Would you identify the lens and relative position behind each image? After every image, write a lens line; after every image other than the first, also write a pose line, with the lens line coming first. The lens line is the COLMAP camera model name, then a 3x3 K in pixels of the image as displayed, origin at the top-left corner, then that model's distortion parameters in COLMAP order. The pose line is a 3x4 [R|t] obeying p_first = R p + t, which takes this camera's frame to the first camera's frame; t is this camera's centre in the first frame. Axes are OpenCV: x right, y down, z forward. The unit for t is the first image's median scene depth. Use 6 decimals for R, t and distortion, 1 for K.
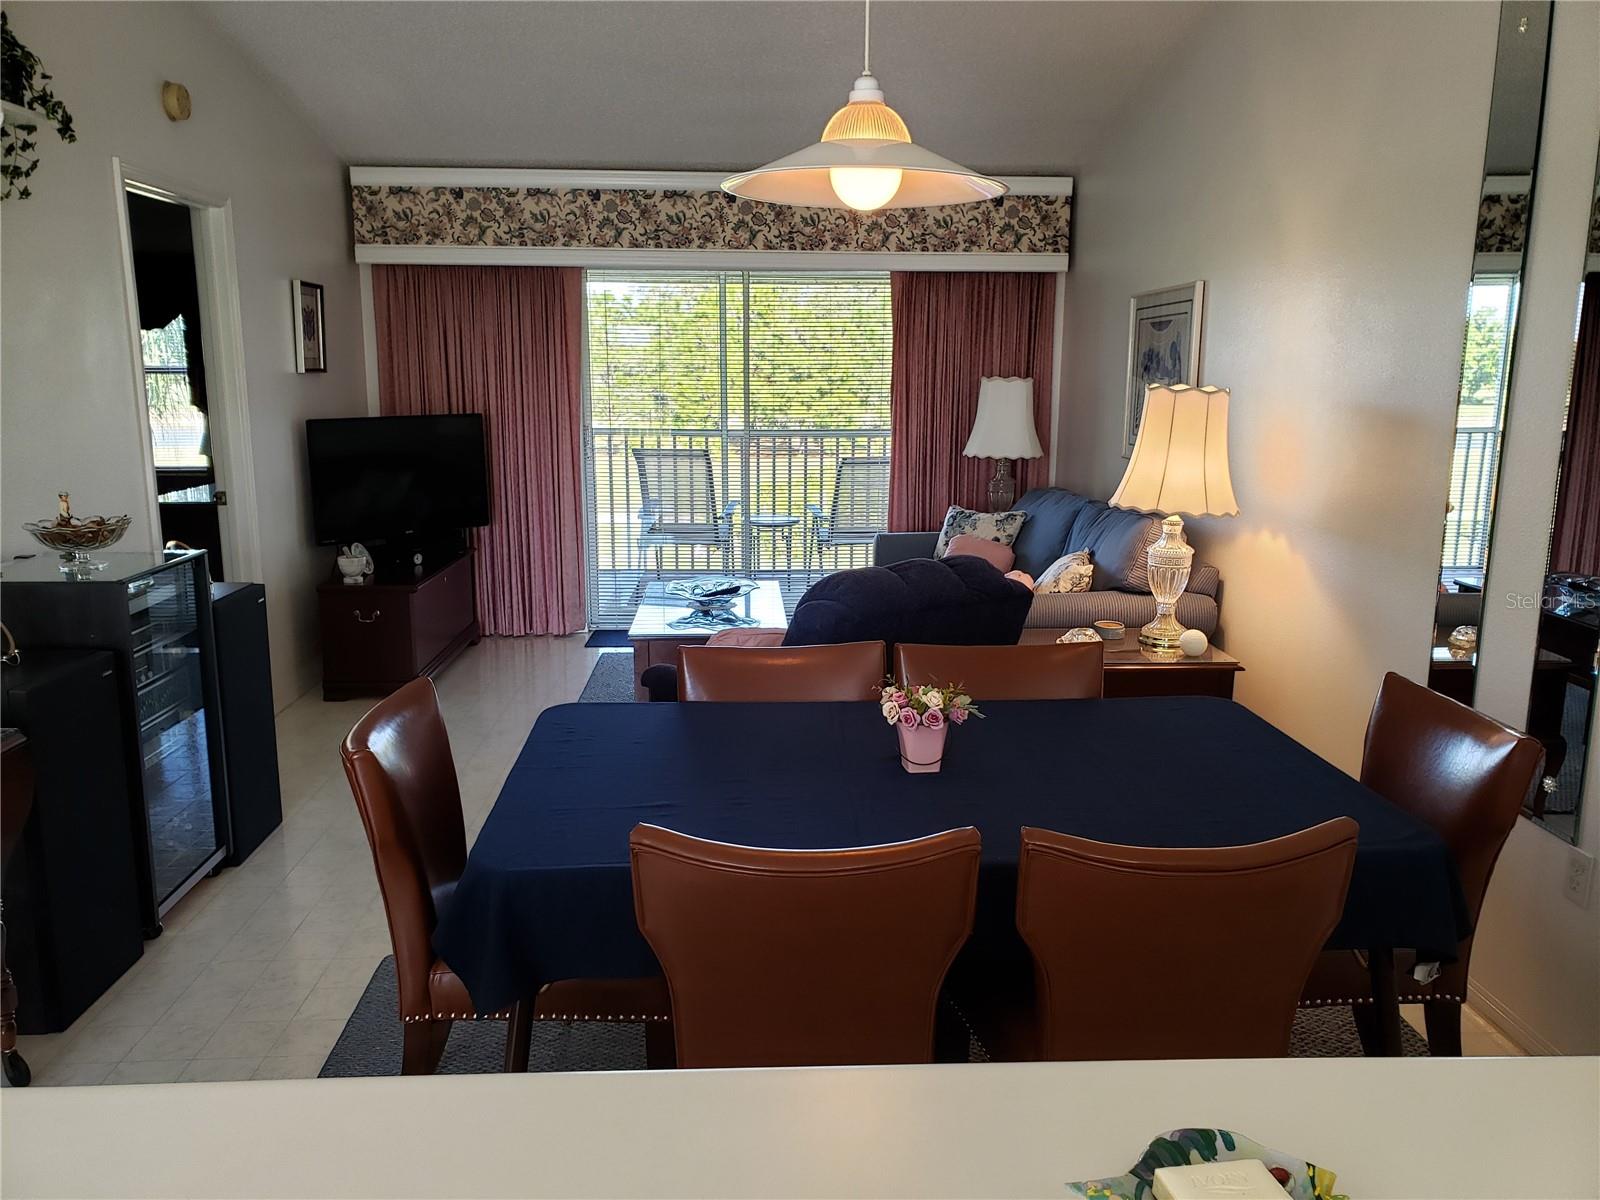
lens RADIAL K [[1263.4, 0, 808.1], [0, 1263.4, 603.2], [0, 0, 1]] dist [0.018173, 0.011548]
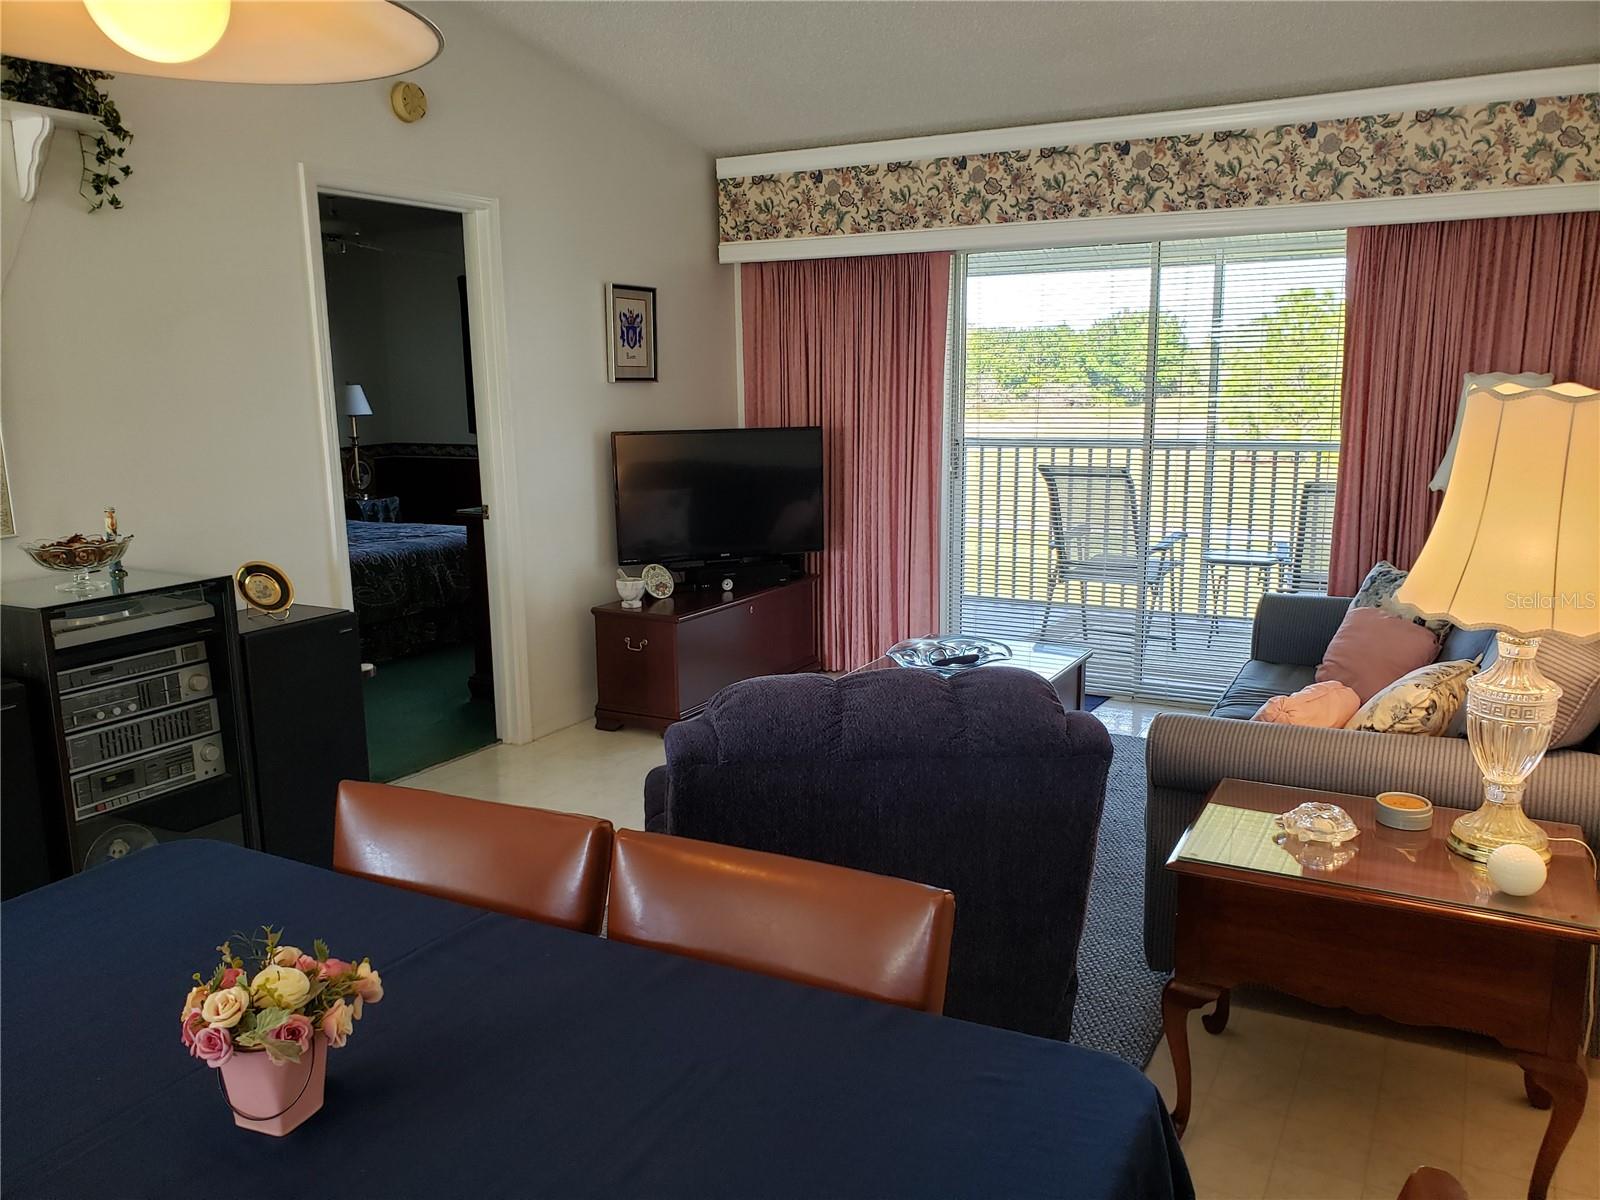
lens RADIAL K [[1263.4, 0, 796.2], [0, 1263.4, 607.3], [0, 0, 1]] dist [0.018173, 0.011548]
pose [[0.852444, 0.081391, -0.516444, 0.193763], [-0.081693, 0.996411, 0.022190, -0.040872], [0.516397, 0.023274, 0.856033, 0.238138]]
